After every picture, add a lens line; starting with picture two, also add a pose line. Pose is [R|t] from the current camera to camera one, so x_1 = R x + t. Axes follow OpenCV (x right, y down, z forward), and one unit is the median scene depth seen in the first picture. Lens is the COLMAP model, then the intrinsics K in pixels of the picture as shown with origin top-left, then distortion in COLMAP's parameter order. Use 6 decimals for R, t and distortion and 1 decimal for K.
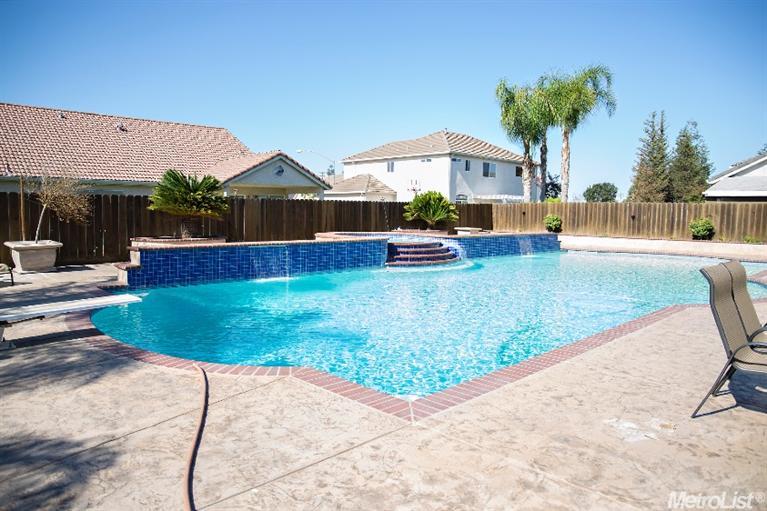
lens RADIAL K [[542.0, 0, 383.5], [0, 542.0, 255.5], [0, 0, 1]] dist [-0.079970, 0.003974]
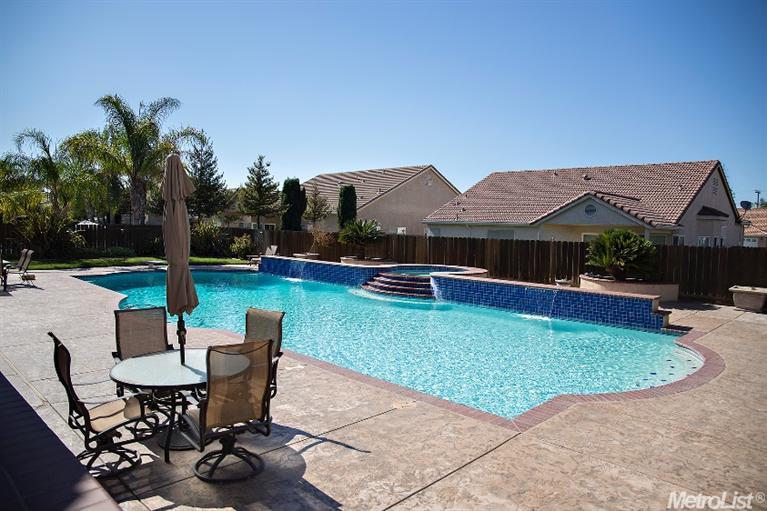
lens RADIAL K [[515.2, 0, 383.5], [0, 515.2, 255.5], [0, 0, 1]] dist [-0.084934, -0.001129]
pose [[0.049727, 0.052085, -0.997404, 0.957893], [-0.109172, 0.992939, 0.046409, -0.093877], [0.992778, 0.106581, 0.055062, 0.726087]]
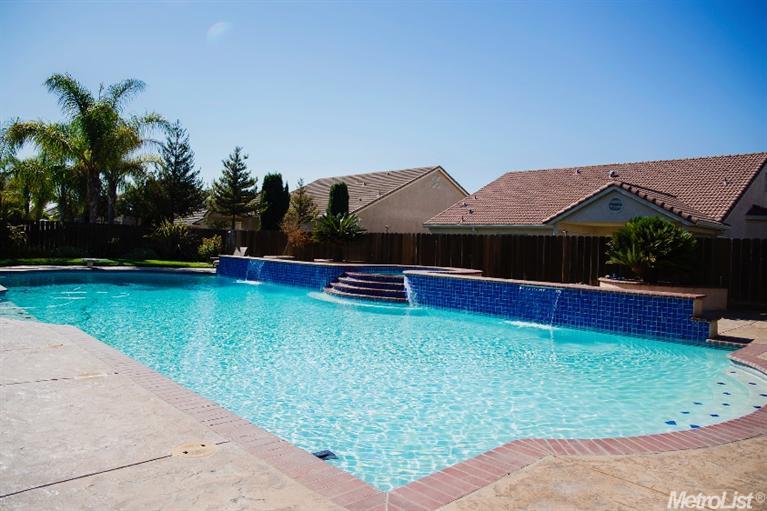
lens RADIAL K [[542.0, 0, 383.5], [0, 542.0, 255.5], [0, 0, 1]] dist [-0.079970, 0.003974]
pose [[0.011309, 0.015525, -0.999816, 0.815283], [-0.118832, 0.992815, 0.014073, -0.059512], [0.992850, 0.118651, 0.013073, 0.816369]]
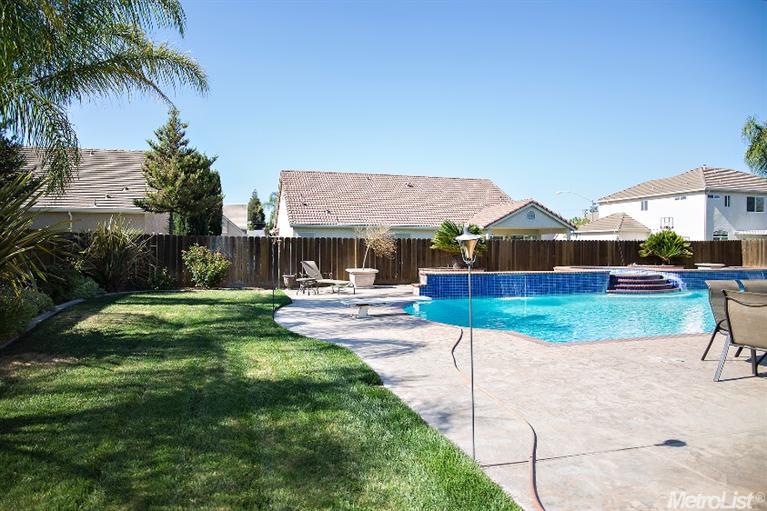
lens RADIAL K [[515.2, 0, 383.5], [0, 515.2, 255.5], [0, 0, 1]] dist [-0.084934, -0.001129]
pose [[0.879959, -0.000102, -0.475049, 0.078660], [-0.031853, 0.997737, -0.059217, 0.014068], [0.473980, 0.067240, 0.877964, -0.206848]]
